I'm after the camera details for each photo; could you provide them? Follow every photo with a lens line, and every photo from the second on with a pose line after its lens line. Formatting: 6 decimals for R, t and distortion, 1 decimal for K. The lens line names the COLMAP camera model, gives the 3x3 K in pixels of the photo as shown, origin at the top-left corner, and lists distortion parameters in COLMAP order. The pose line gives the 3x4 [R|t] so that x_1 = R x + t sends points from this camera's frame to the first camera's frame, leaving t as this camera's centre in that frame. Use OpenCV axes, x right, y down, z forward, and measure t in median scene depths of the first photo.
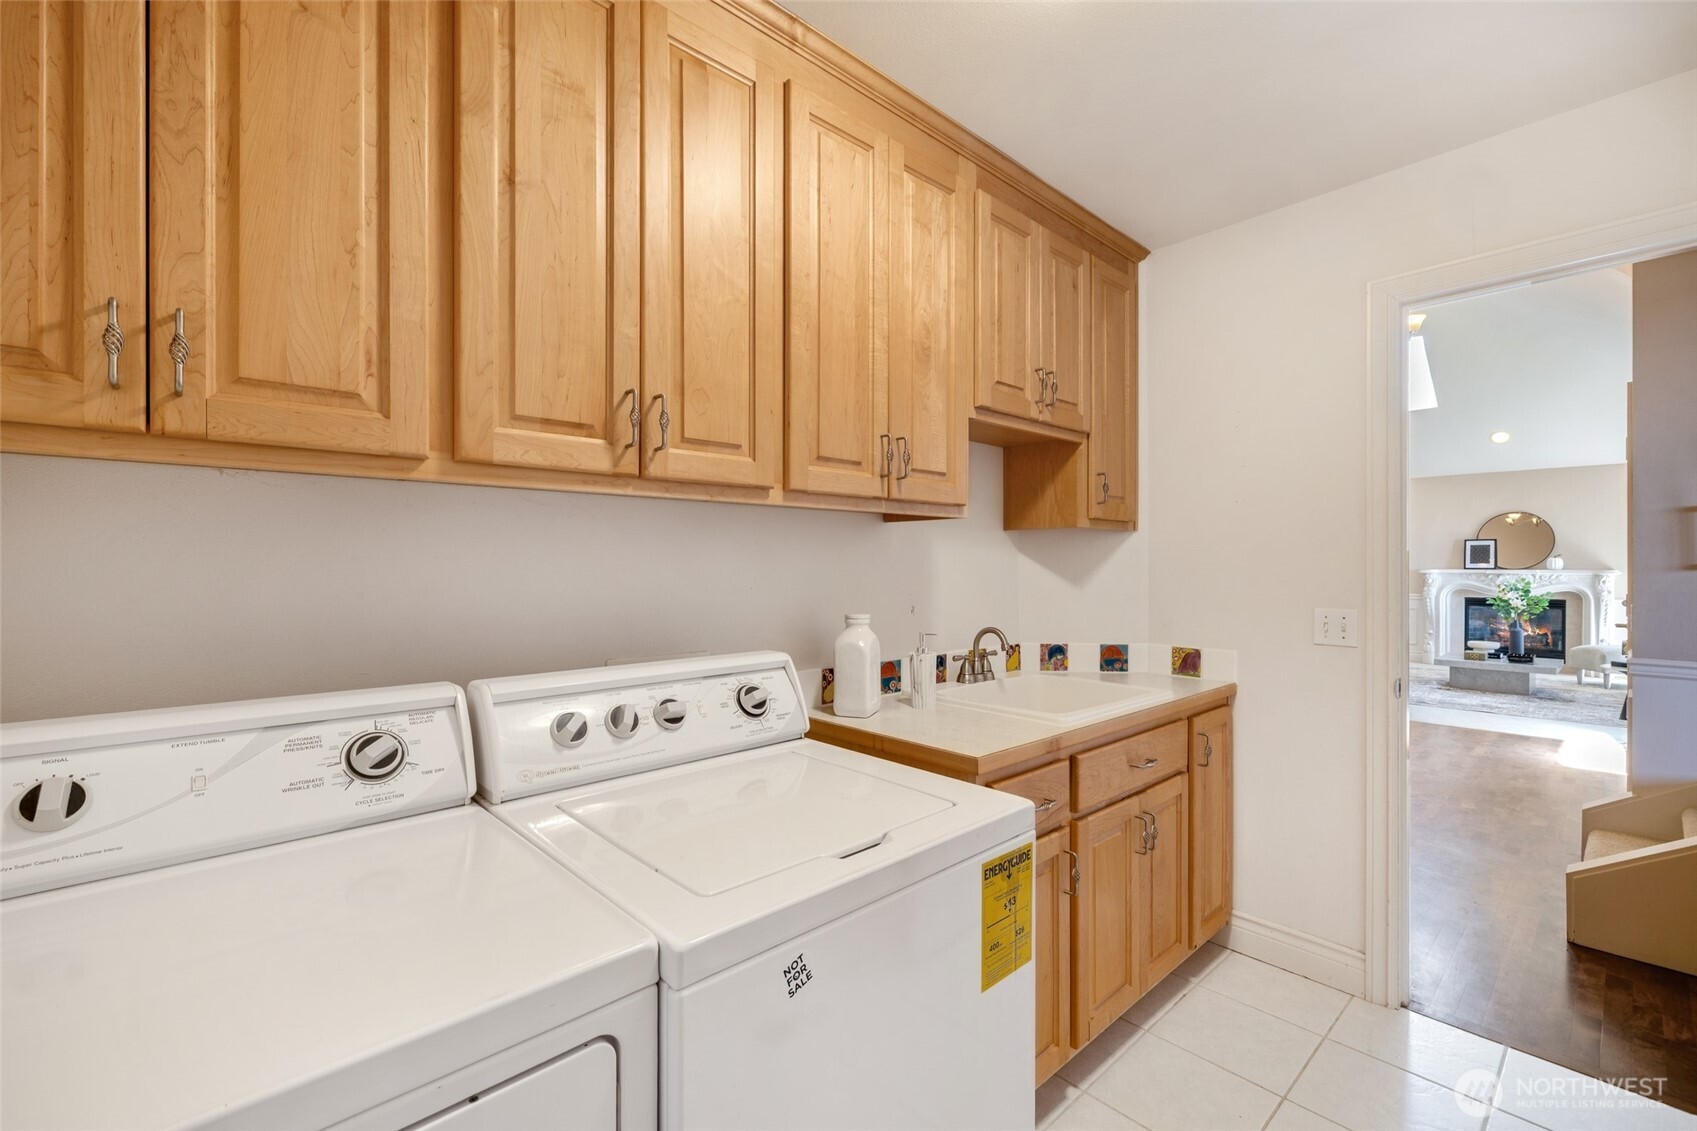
lens RADIAL K [[727.1, 0, 848.5], [0, 727.1, 565.5], [0, 0, 1]] dist [0.002515, 0.000364]
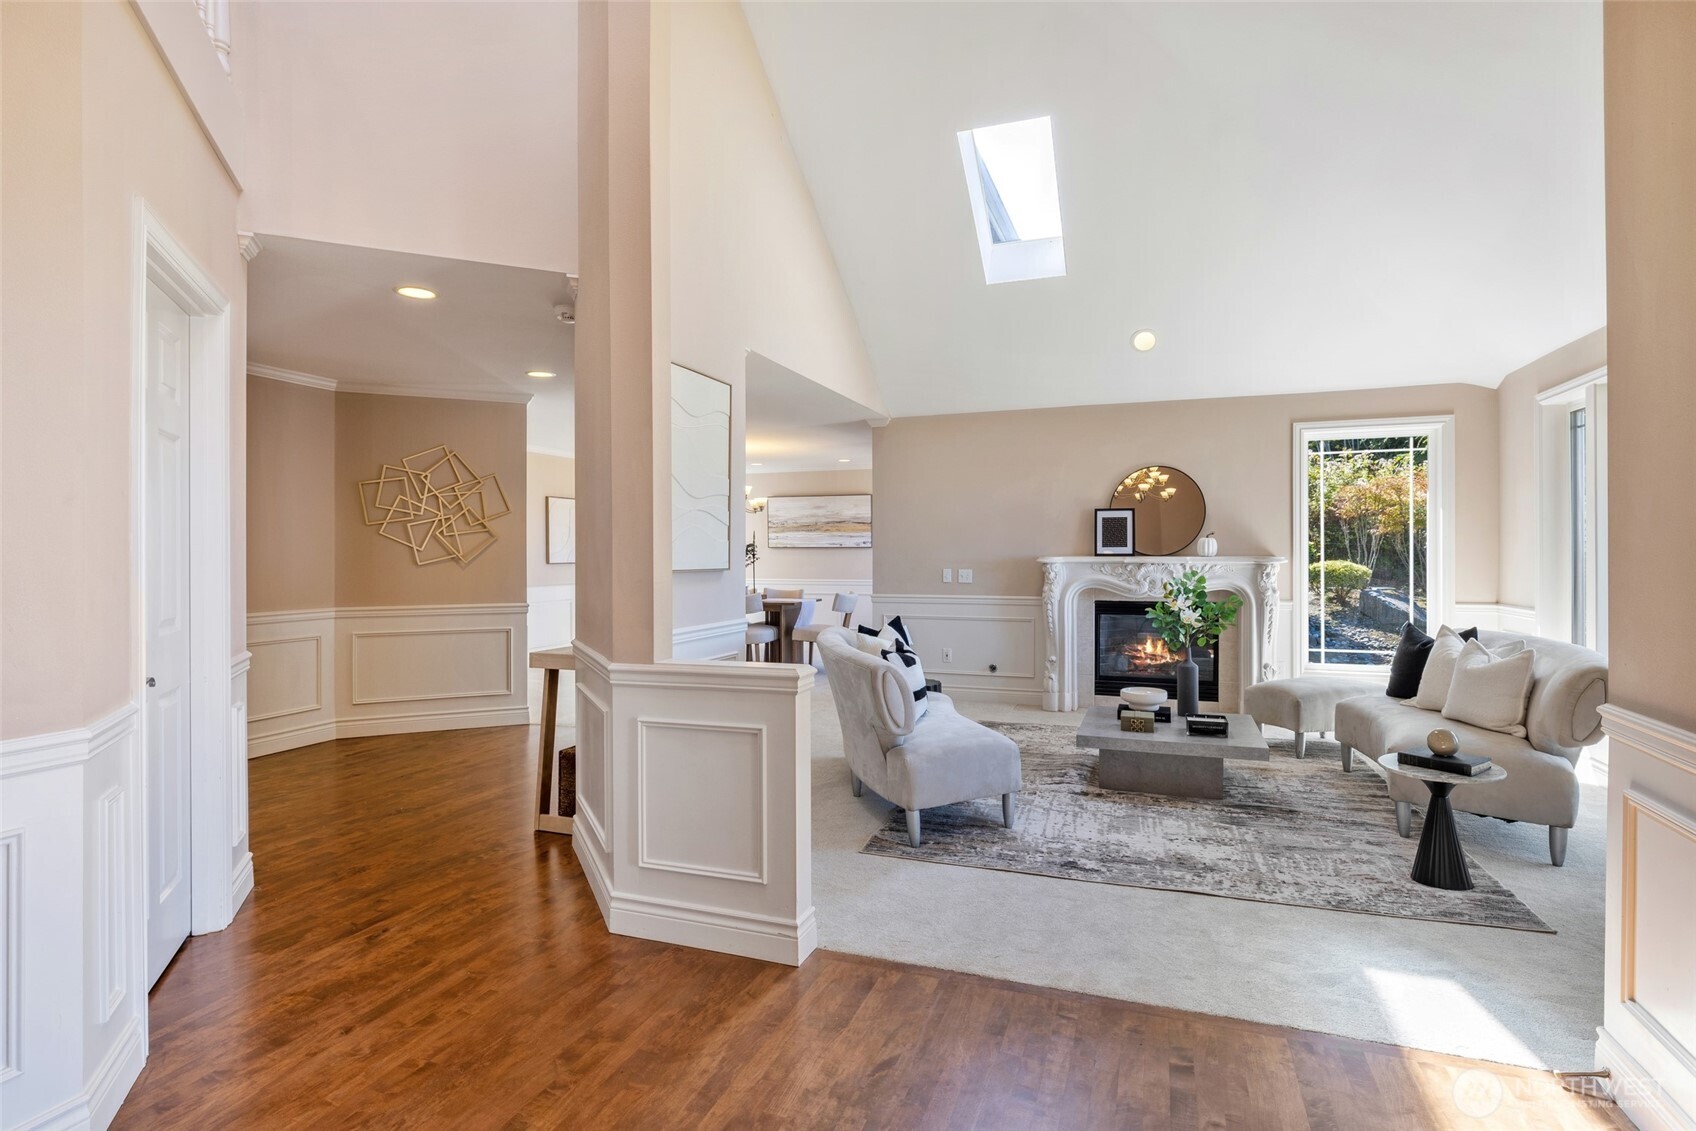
lens RADIAL K [[877.6, 0, 840.7], [0, 877.6, 556.4], [0, 0, 1]] dist [0.001082, 0.000237]
pose [[0.892789, -0.001436, 0.450473, 0.333363], [0.001536, 0.999999, 0.000145, 0.005277], [-0.450472, 0.000563, 0.892790, 0.455840]]
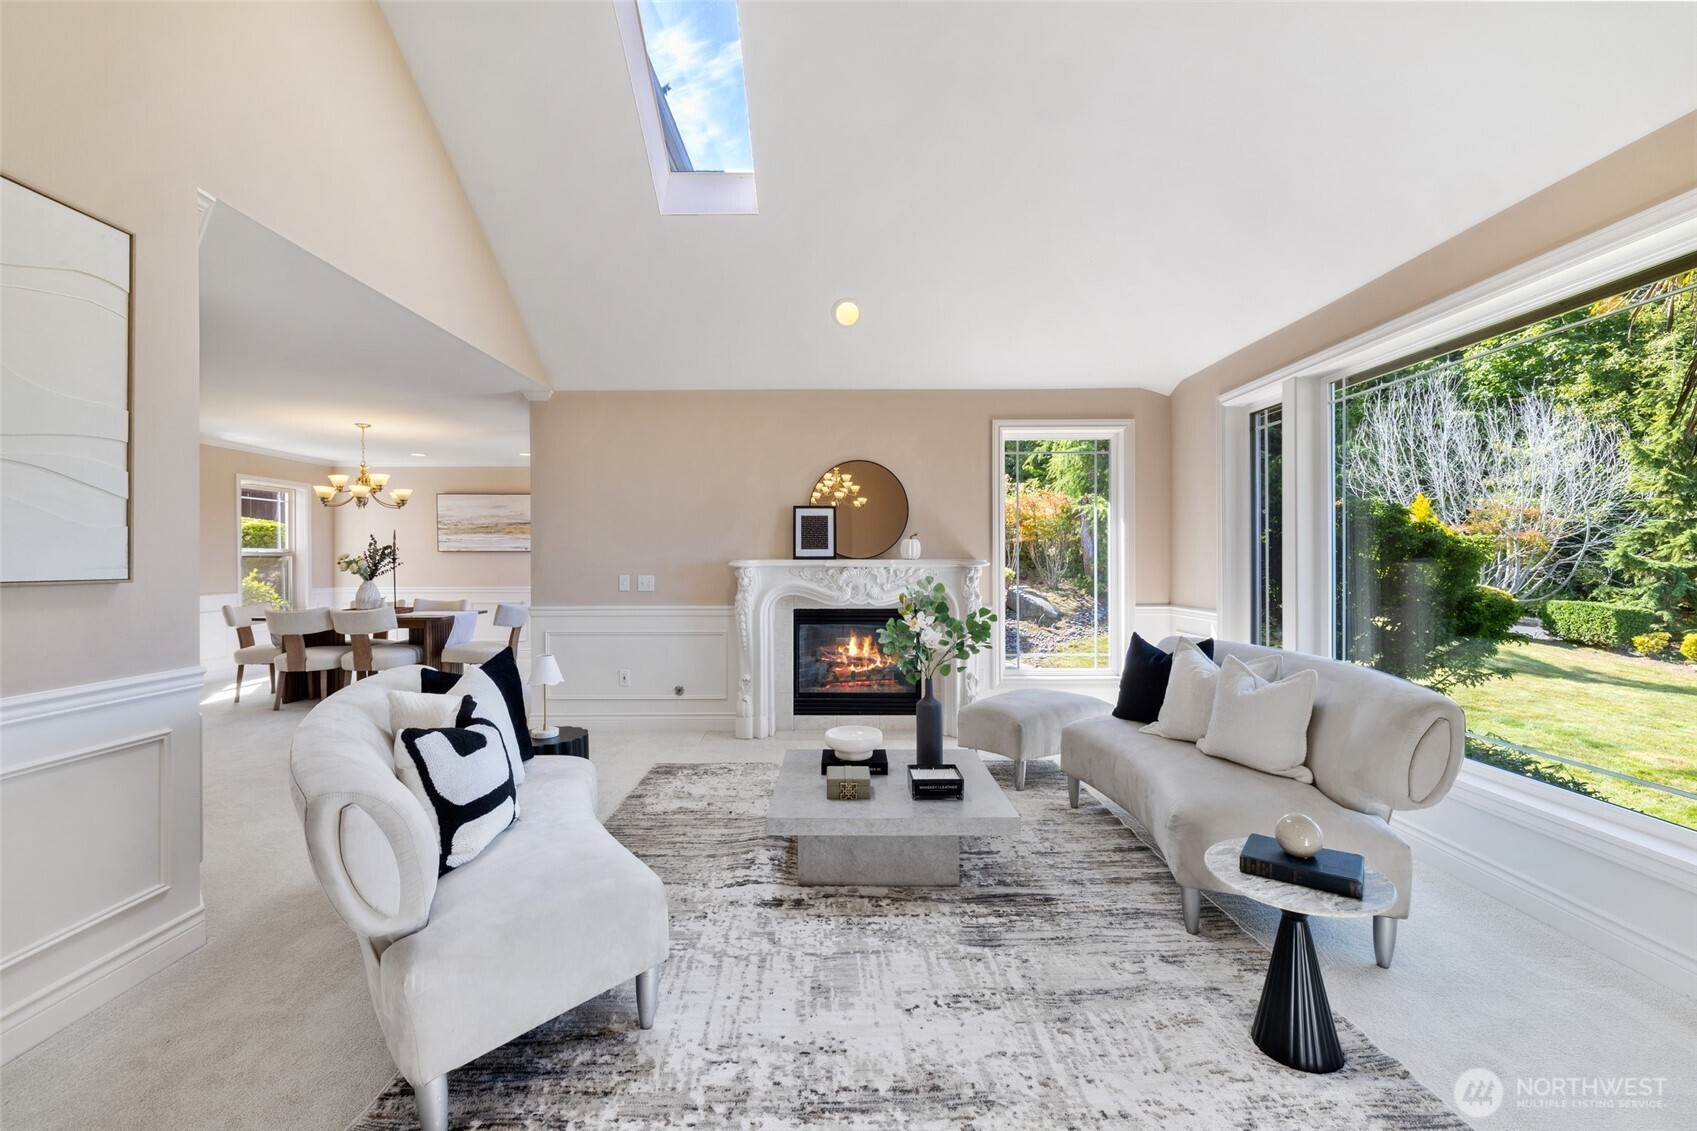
lens RADIAL K [[732.7, 0, 852.9], [0, 732.7, 557.5], [0, 0, 1]] dist [0.002253, 0.000376]
pose [[0.677005, 0.001271, 0.735978, 0.498615], [0.003889, 0.999978, -0.005305, 0.007465], [-0.735968, 0.006454, 0.676985, 0.630936]]
